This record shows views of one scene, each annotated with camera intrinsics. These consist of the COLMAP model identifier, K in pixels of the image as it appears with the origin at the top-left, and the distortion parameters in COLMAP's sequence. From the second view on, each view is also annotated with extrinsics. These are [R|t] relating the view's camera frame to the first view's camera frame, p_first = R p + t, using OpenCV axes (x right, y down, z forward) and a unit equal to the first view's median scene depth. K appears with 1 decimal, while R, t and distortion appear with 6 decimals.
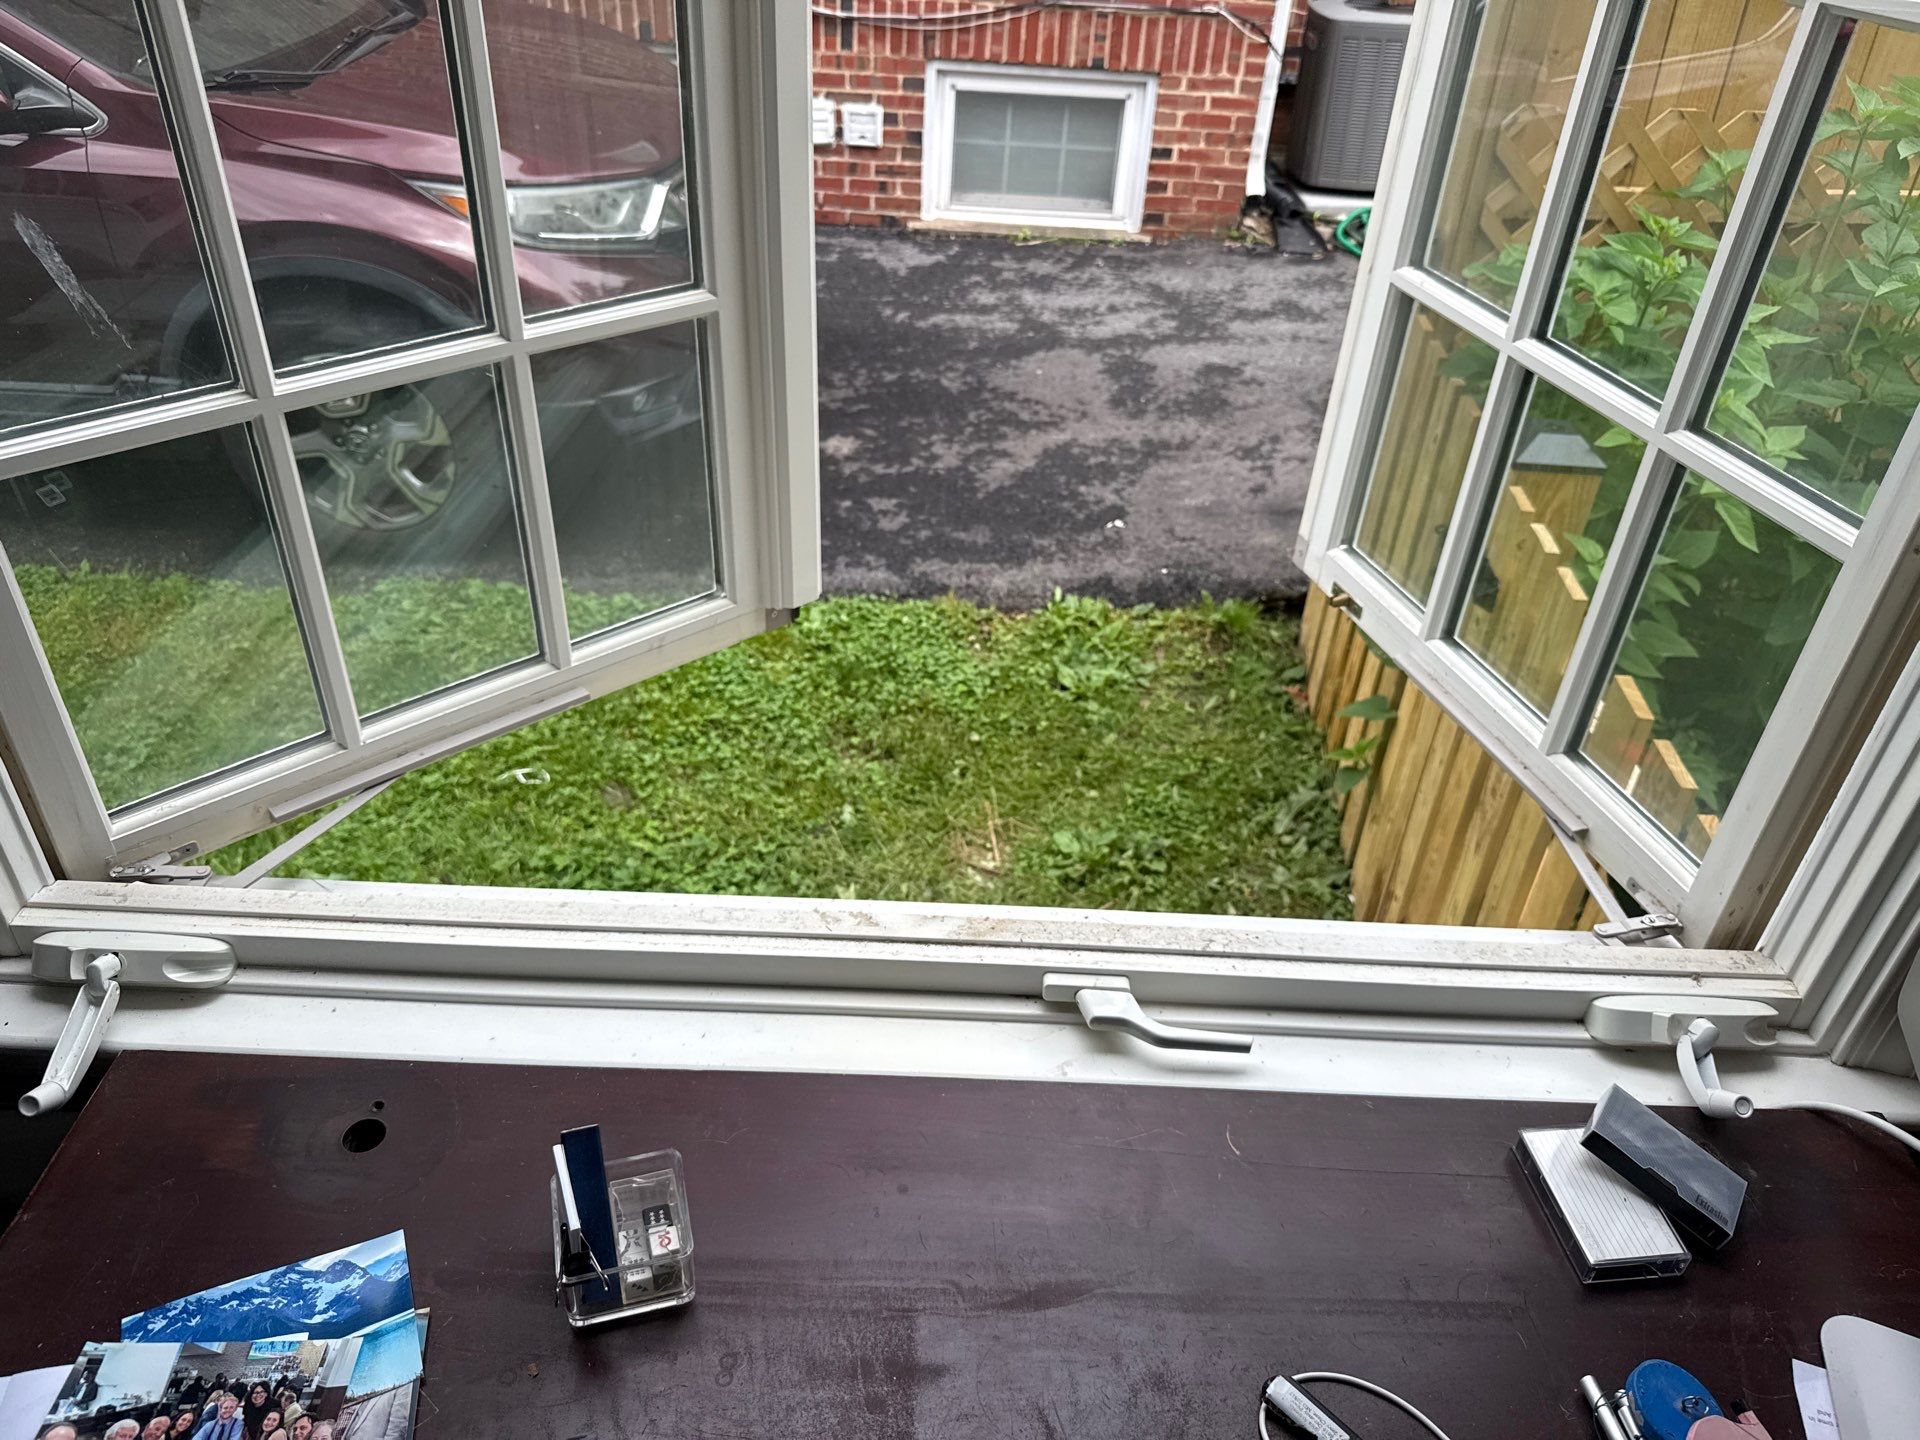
lens RADIAL K [[1393.0, 0, 960.0], [0, 1393.0, 720.0], [0, 0, 1]] dist [0.064185, -0.138265]
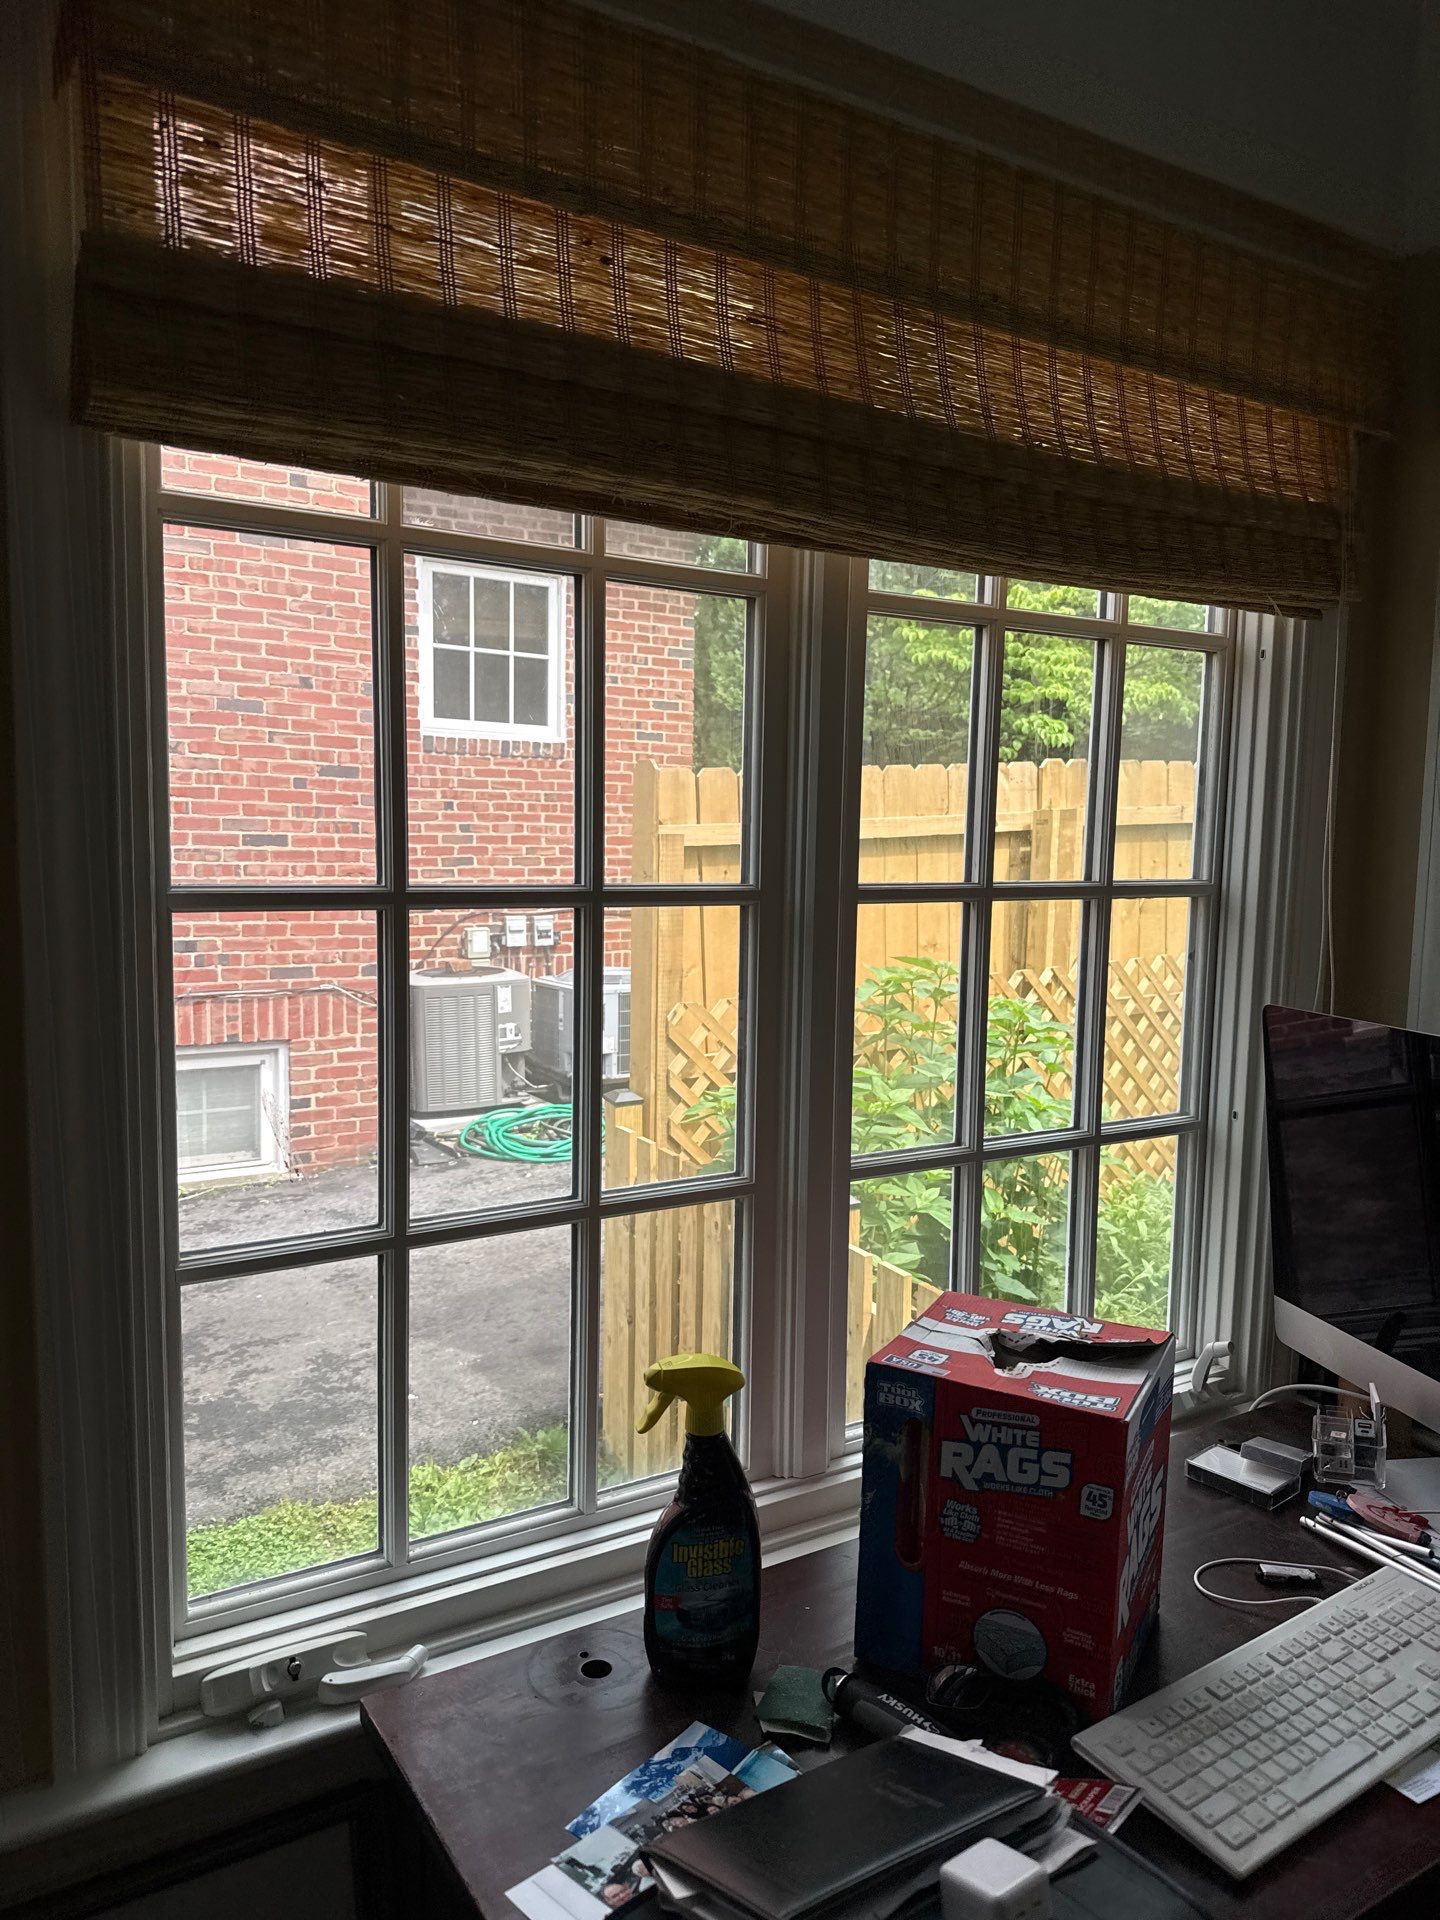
lens RADIAL K [[1393.0, 0, 720.0], [0, 1393.0, 960.0], [0, 0, 1]] dist [0.064185, -0.138265]
pose [[0.843874, -0.087168, 0.529414, -0.163886], [0.328747, 0.863807, -0.381790, 0.042592], [-0.424032, 0.496225, 0.757600, -0.065123]]
